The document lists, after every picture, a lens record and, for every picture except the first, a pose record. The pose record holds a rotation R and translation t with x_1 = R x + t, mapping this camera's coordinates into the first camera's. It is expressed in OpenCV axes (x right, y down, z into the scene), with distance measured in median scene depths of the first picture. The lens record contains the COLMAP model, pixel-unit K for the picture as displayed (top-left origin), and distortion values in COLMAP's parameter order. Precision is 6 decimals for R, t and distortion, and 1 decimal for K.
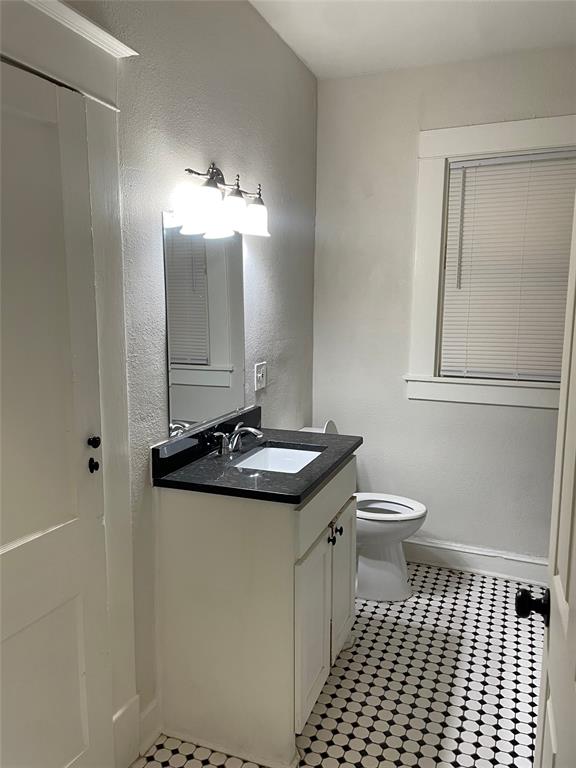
lens RADIAL K [[574.2, 0, 287.3], [0, 574.2, 376.3], [0, 0, 1]] dist [0.100106, -0.129690]
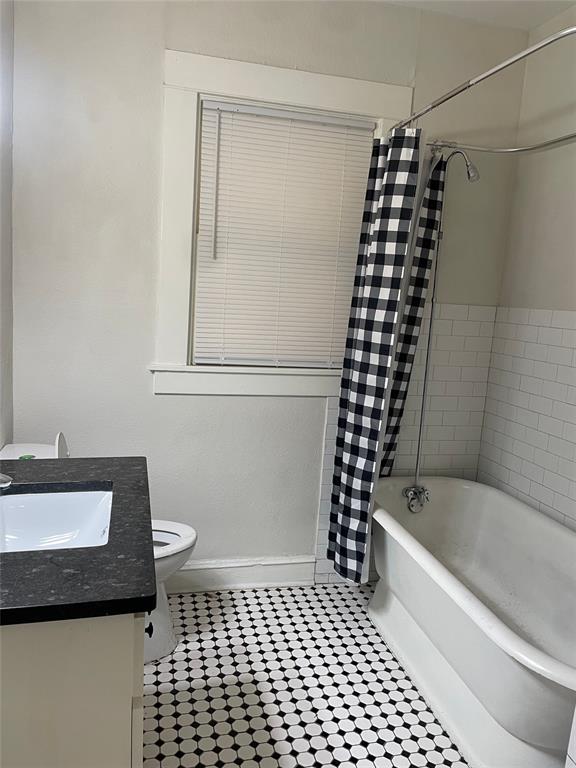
lens RADIAL K [[574.2, 0, 287.3], [0, 574.2, 376.3], [0, 0, 1]] dist [0.100106, -0.129690]
pose [[0.808723, -0.038705, 0.586916, -0.114595], [0.019509, 0.999049, 0.039001, -0.013532], [-0.587867, -0.020090, 0.808708, 0.269313]]
